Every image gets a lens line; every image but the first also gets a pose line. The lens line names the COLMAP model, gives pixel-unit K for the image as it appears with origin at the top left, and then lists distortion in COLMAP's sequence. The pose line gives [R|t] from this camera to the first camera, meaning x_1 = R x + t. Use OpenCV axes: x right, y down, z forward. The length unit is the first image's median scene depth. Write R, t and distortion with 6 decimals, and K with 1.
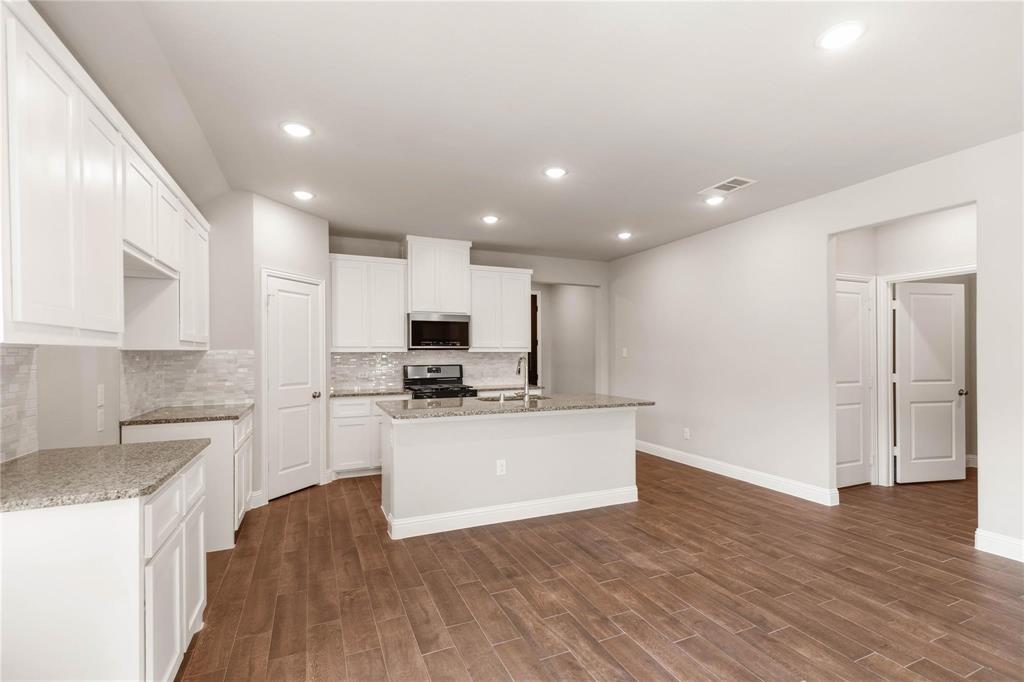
lens RADIAL K [[462.8, 0, 518.7], [0, 462.8, 356.4], [0, 0, 1]] dist [0.001255, 0.000042]
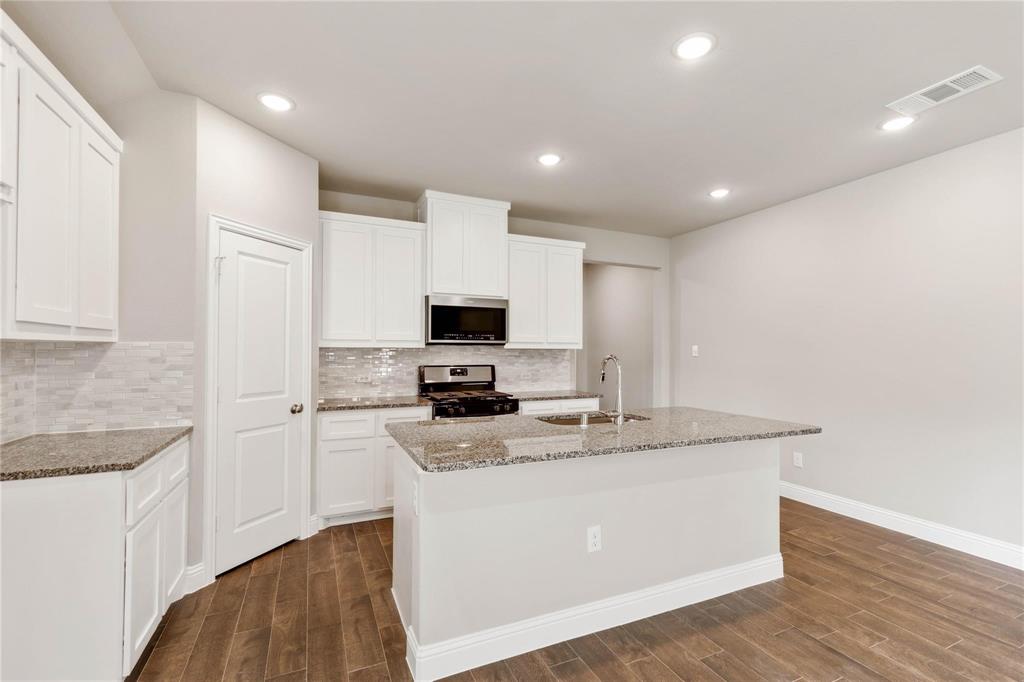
lens RADIAL K [[456.2, 0, 521.9], [0, 456.2, 347.0], [0, 0, 1]] dist [0.002897, -0.000189]
pose [[0.999905, 0.006971, 0.011903, -0.111376], [-0.006787, 0.999858, -0.015401, -0.000578], [-0.012008, 0.015318, 0.999811, 0.317462]]
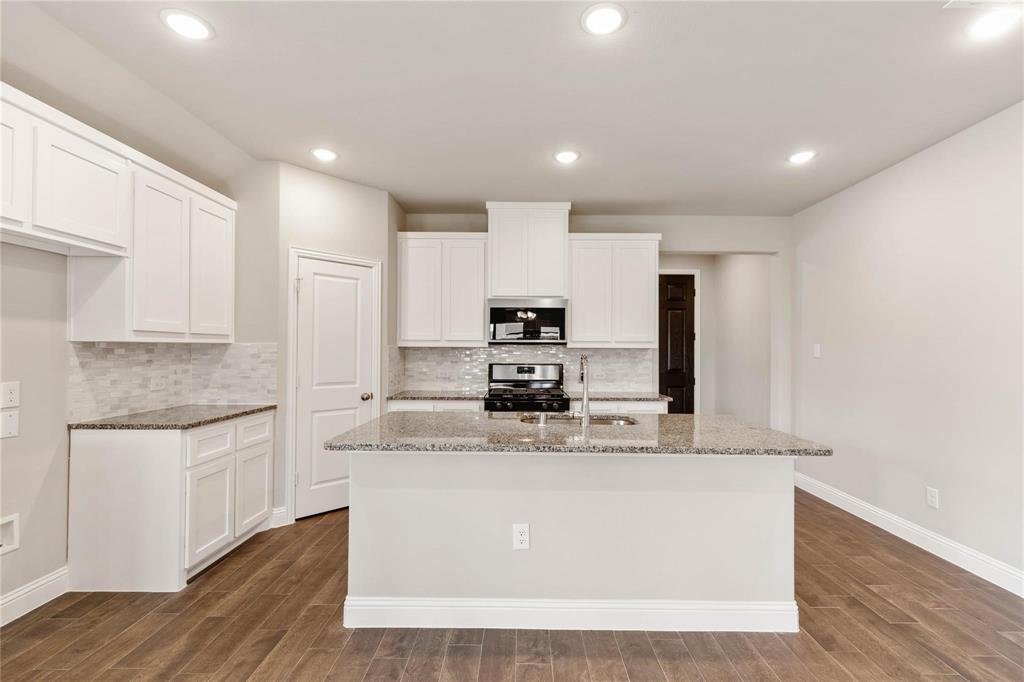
lens RADIAL K [[456.2, 0, 521.9], [0, 456.2, 347.0], [0, 0, 1]] dist [0.002897, -0.000189]
pose [[0.912847, 0.006129, -0.408256, 0.163317], [-0.011174, 0.999888, -0.009974, -0.002587], [0.408149, 0.013666, 0.912813, 0.355093]]
